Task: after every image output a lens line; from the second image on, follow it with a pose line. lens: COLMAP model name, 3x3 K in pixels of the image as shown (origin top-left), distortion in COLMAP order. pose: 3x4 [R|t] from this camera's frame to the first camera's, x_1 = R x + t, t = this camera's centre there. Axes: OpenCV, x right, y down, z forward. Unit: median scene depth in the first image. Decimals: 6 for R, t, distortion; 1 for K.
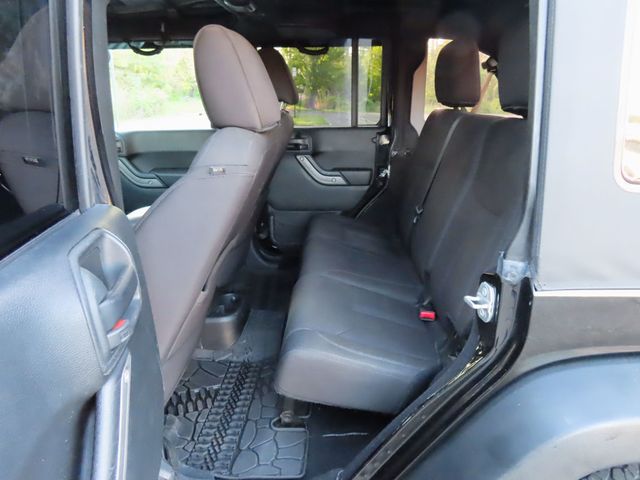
lens RADIAL K [[458.3, 0, 318.9], [0, 458.3, 240.3], [0, 0, 1]] dist [-0.011294, 0.011132]
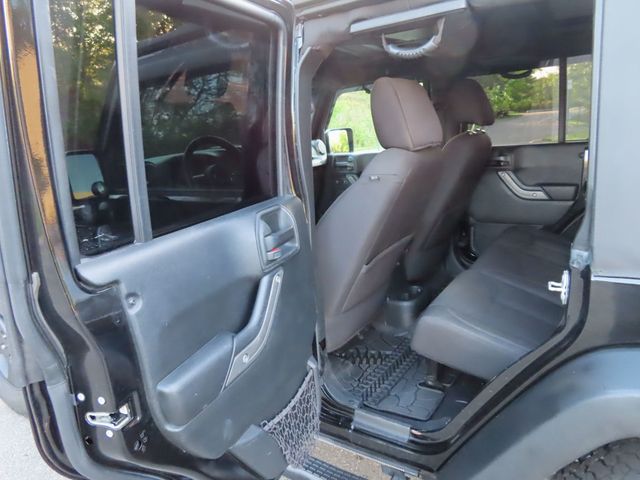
lens RADIAL K [[458.3, 0, 318.9], [0, 458.3, 240.3], [0, 0, 1]] dist [-0.011294, 0.011132]
pose [[0.851551, 0.065509, -0.520164, 0.241824], [-0.089460, 0.995768, -0.021046, 0.054167], [0.516584, 0.064456, 0.853807, -0.189747]]
